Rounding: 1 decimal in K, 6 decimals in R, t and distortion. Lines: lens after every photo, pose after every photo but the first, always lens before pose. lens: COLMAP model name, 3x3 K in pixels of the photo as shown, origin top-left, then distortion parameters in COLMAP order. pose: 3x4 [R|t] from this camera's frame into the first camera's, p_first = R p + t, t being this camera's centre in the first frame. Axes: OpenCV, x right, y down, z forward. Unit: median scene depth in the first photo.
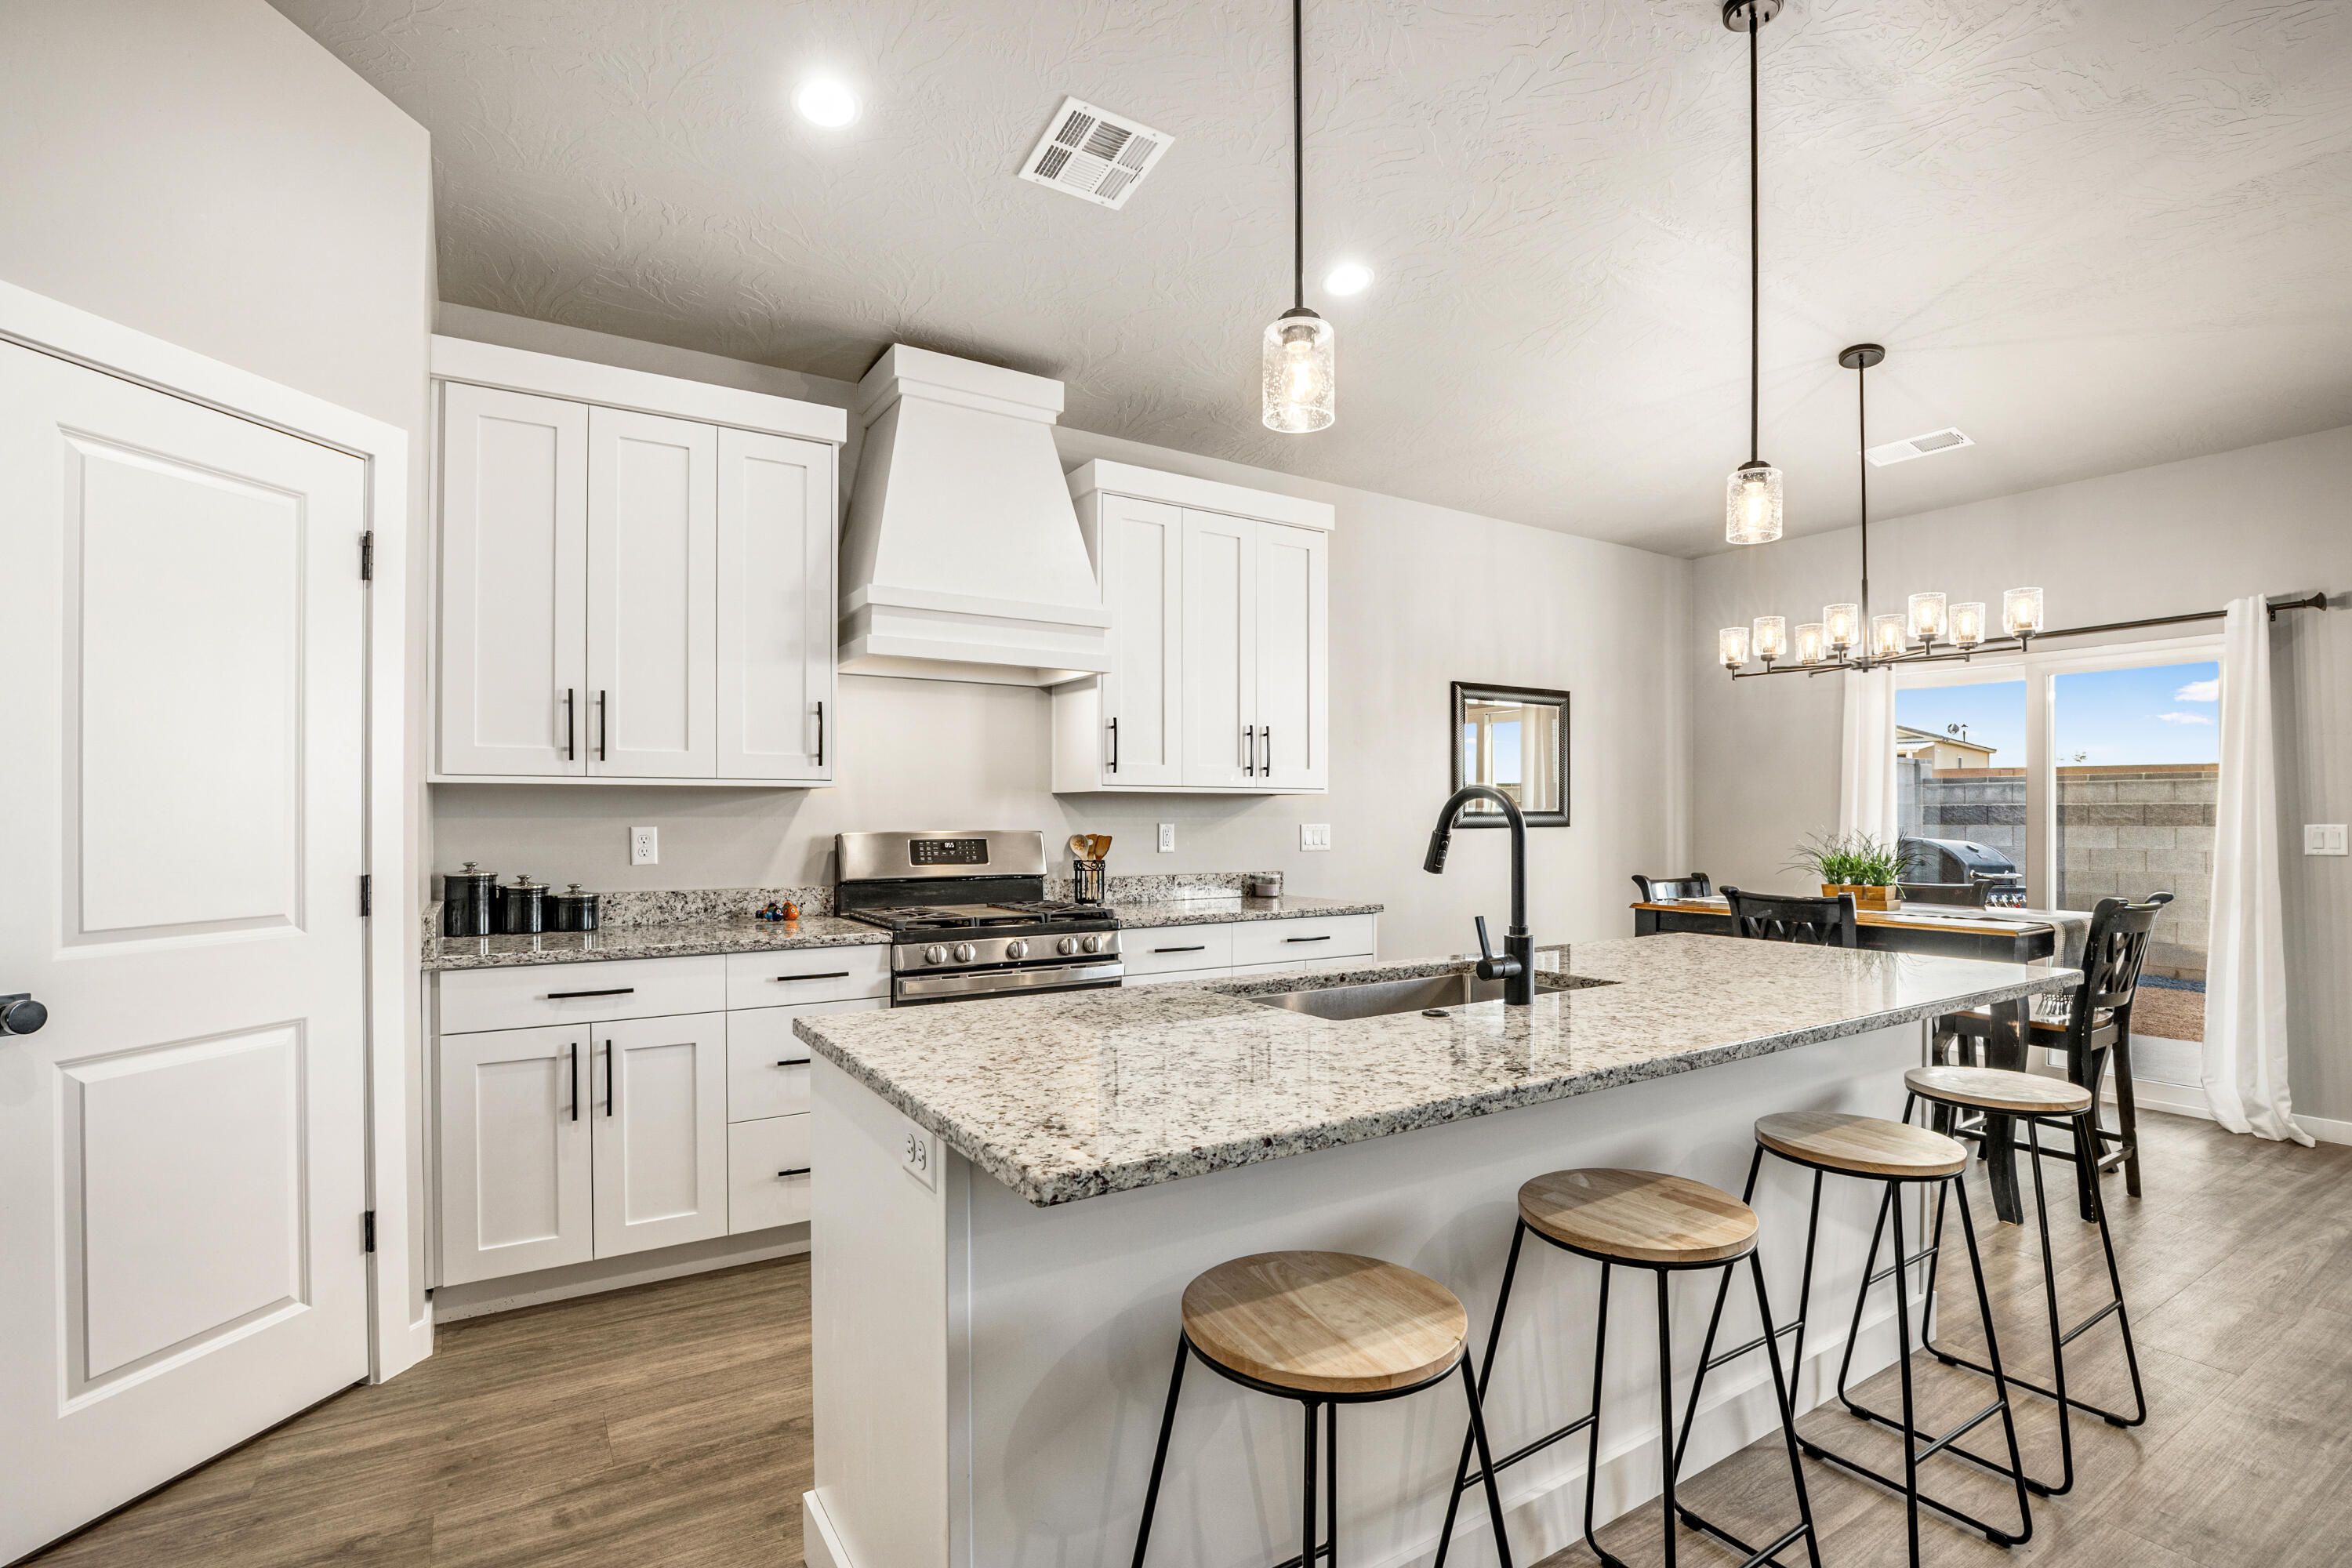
lens RADIAL K [[1093.0, 0, 1195.3], [0, 1093.0, 812.9], [0, 0, 1]] dist [-0.026080, 0.003090]
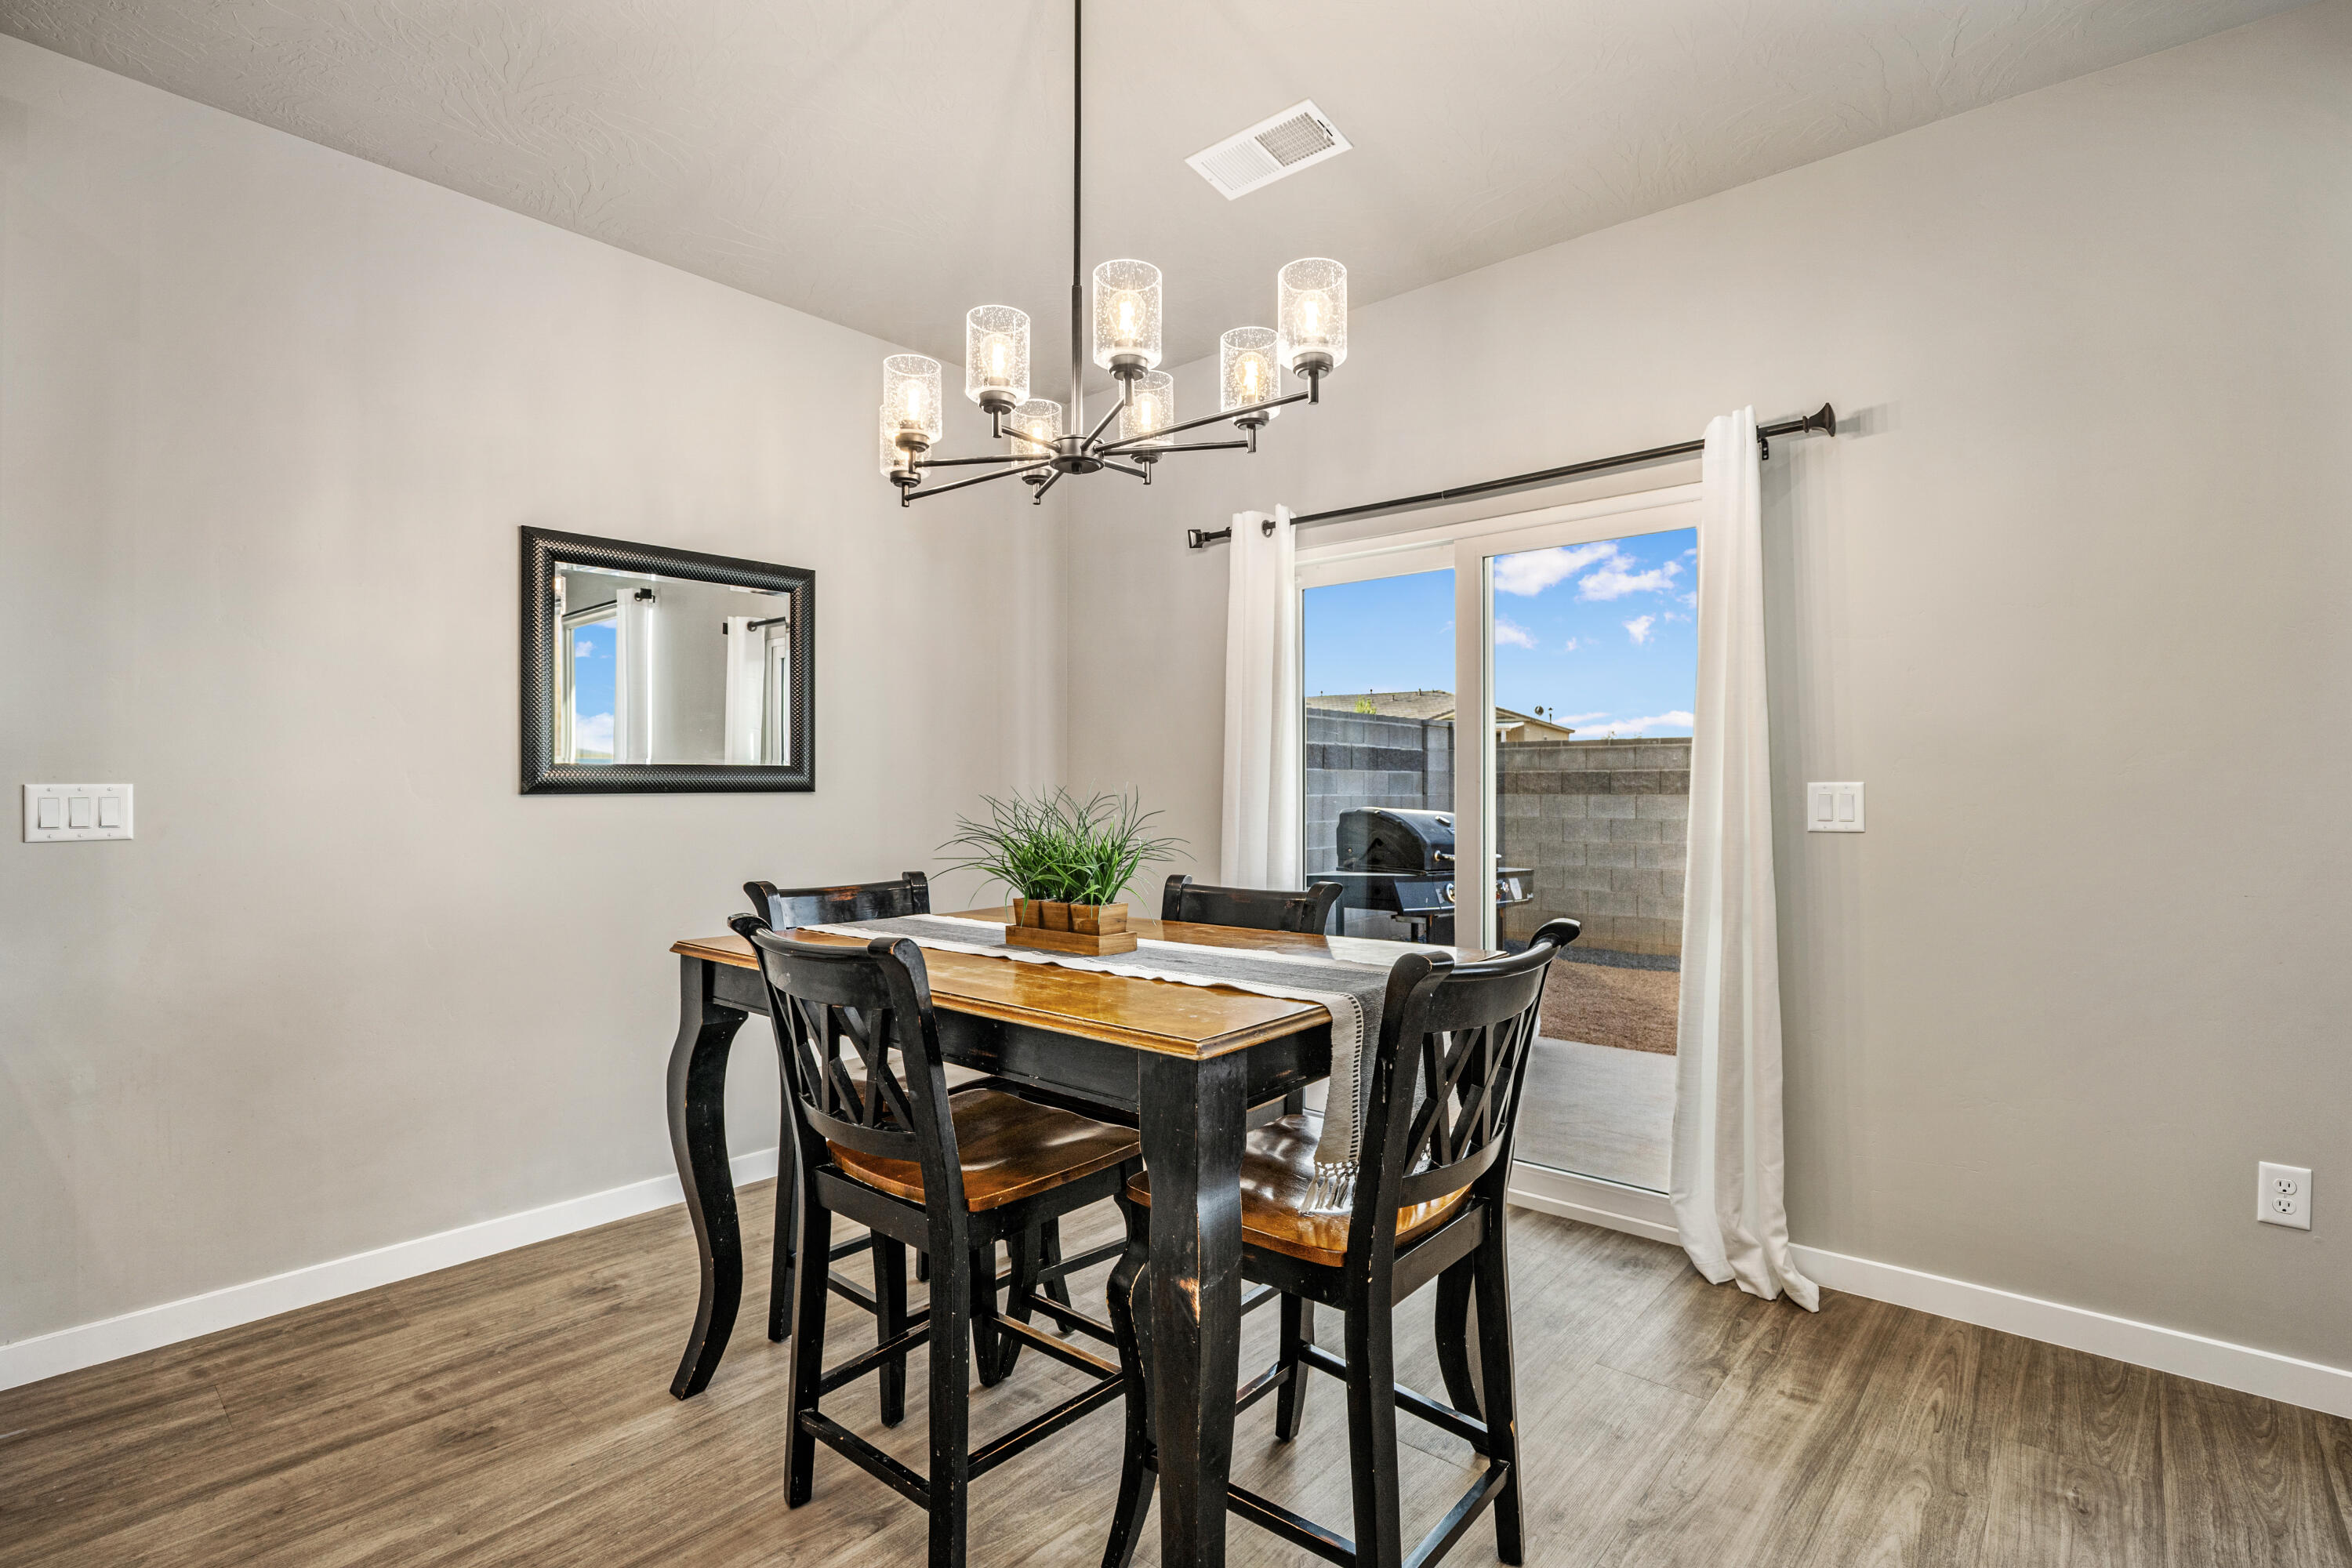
lens RADIAL K [[1093.0, 0, 1174.3], [0, 1093.0, 793.3], [0, 0, 1]] dist [-0.026080, 0.003090]
pose [[0.960307, -0.001556, 0.278940, 0.503603], [0.000027, 0.999985, 0.005486, 0.013495], [-0.278944, -0.005261, 0.960293, 0.489742]]
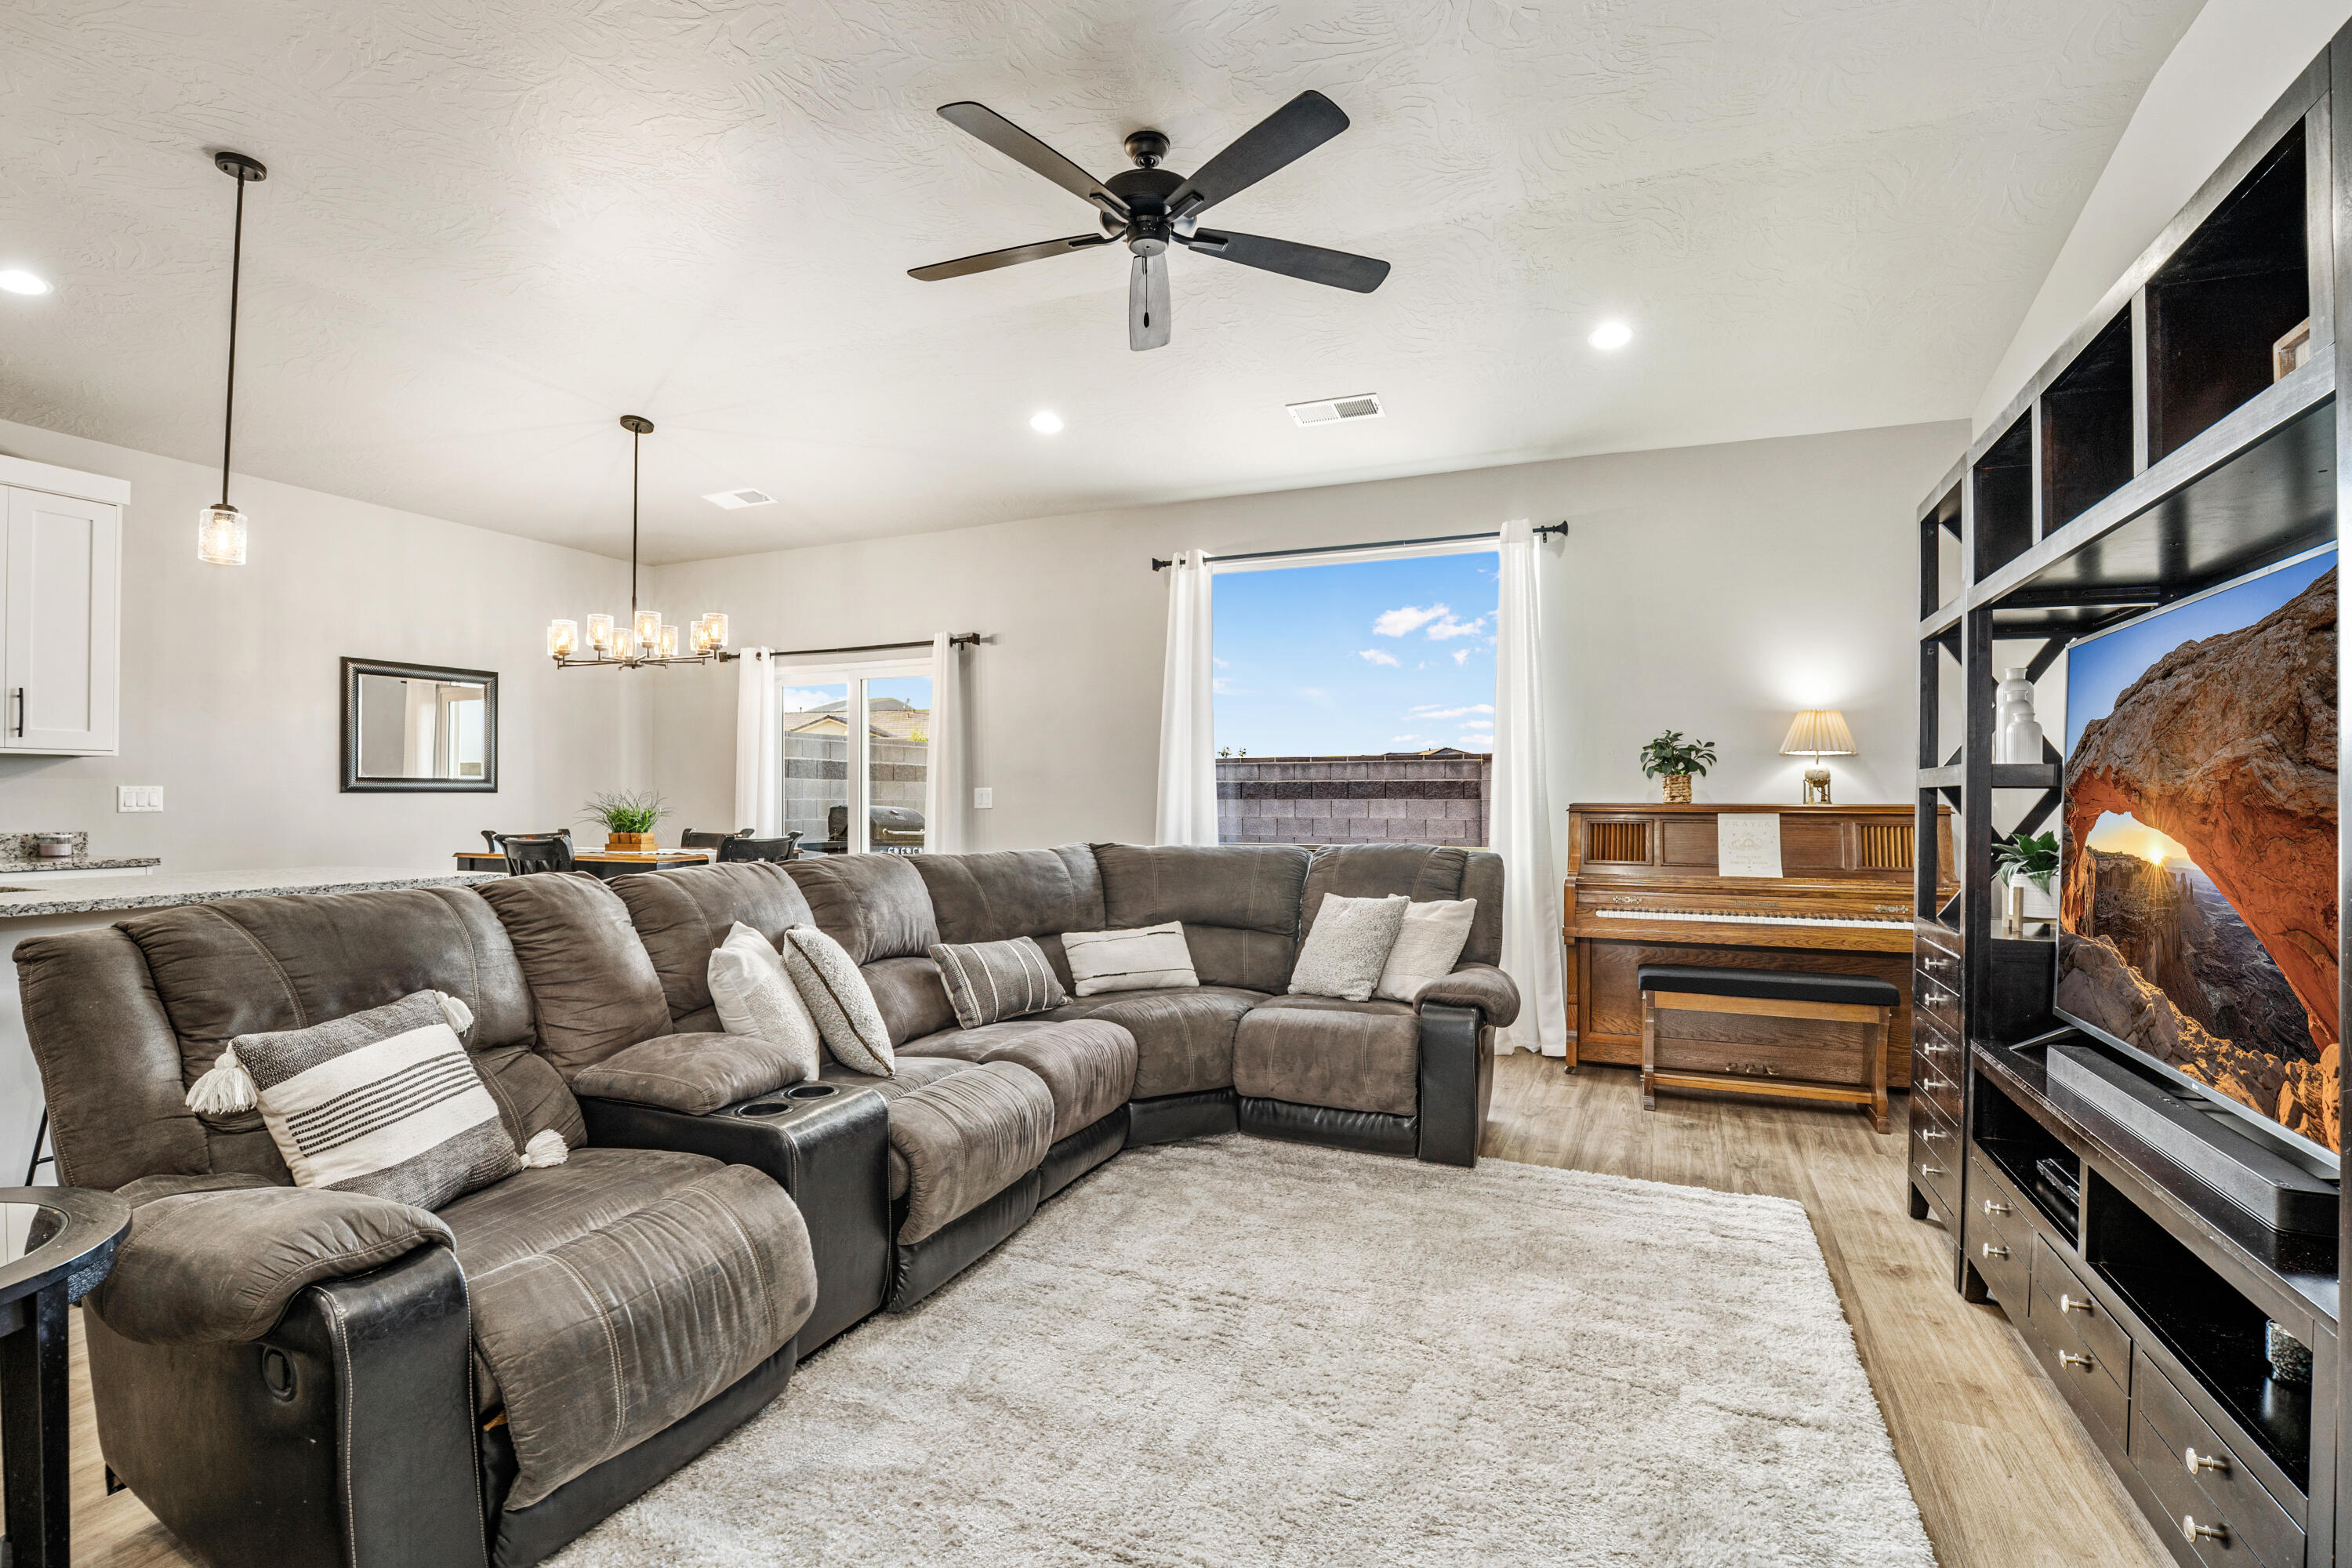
lens RADIAL K [[1093.0, 0, 1147.4], [0, 1093.0, 789.2], [0, 0, 1]] dist [-0.026080, 0.003090]
pose [[0.843397, 0.004057, 0.537275, 0.423665], [-0.000331, 0.999975, -0.007031, 0.022655], [-0.537291, 0.005752, 0.843378, -0.413182]]
